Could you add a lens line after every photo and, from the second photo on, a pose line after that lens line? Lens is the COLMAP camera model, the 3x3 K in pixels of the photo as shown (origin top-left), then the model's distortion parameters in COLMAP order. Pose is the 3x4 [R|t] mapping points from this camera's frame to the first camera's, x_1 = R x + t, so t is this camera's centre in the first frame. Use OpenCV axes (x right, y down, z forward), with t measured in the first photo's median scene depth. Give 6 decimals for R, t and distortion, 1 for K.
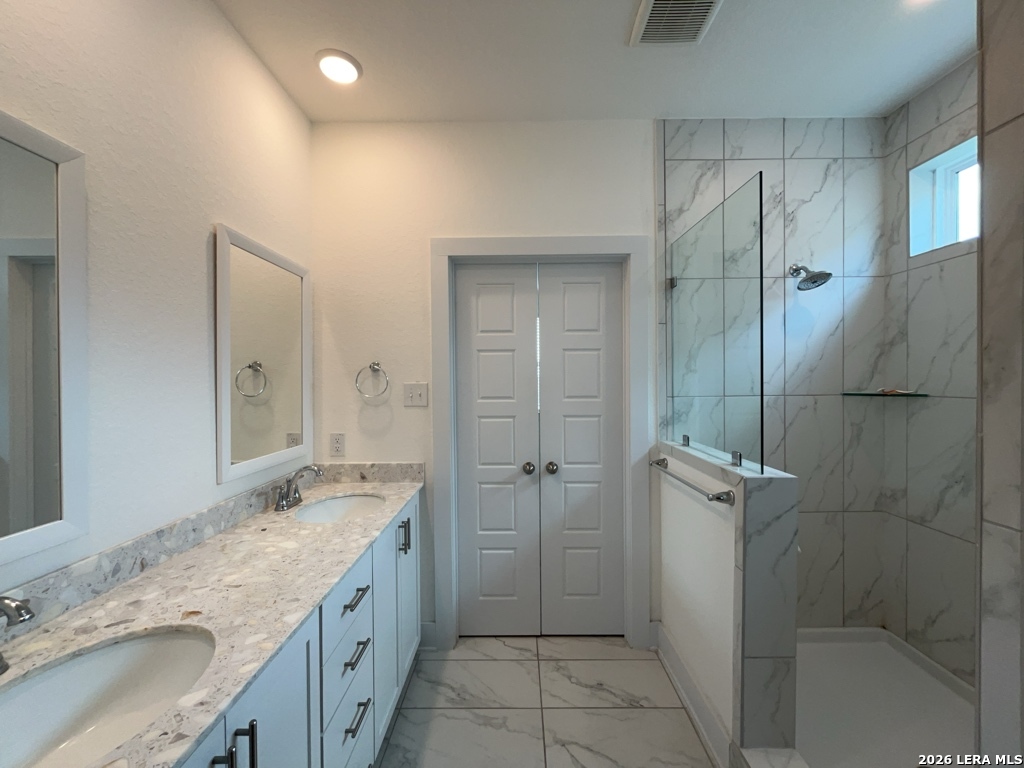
lens RADIAL K [[414.0, 0, 514.1], [0, 414.0, 383.8], [0, 0, 1]] dist [-0.002069, -0.000393]
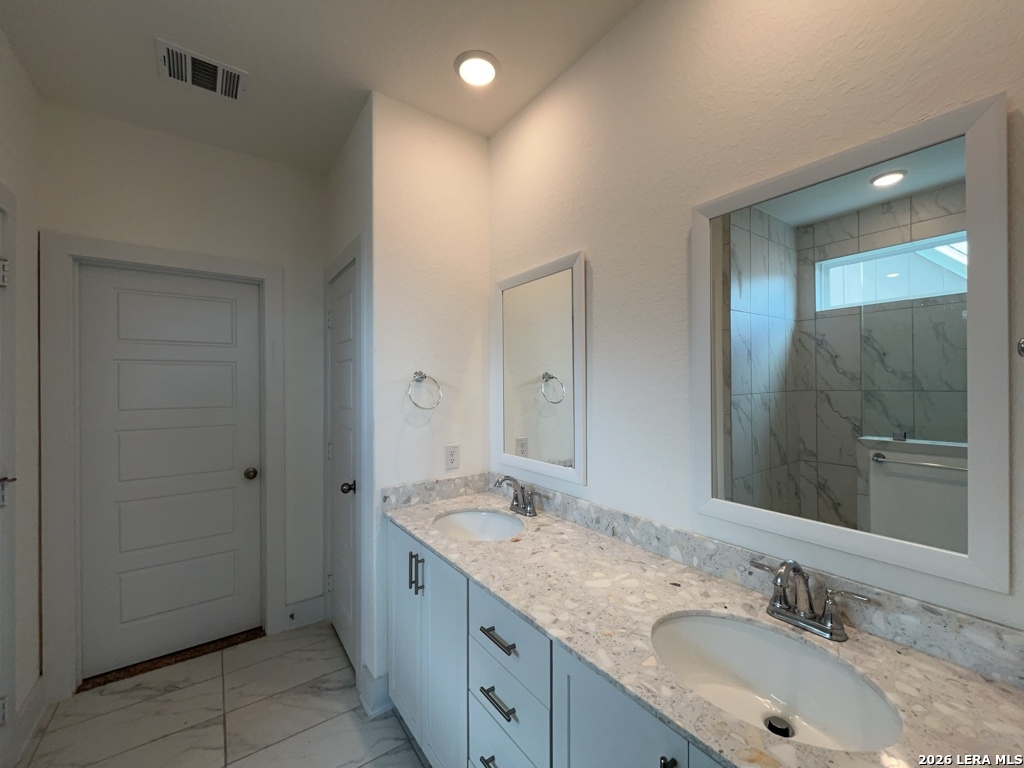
lens RADIAL K [[414.0, 0, 514.1], [0, 414.0, 383.8], [0, 0, 1]] dist [-0.002069, -0.000393]
pose [[-0.804750, 0.011407, -0.593505, 0.119178], [0.007656, 0.999932, 0.008837, -0.041775], [0.593565, 0.002568, -0.804782, 1.751246]]
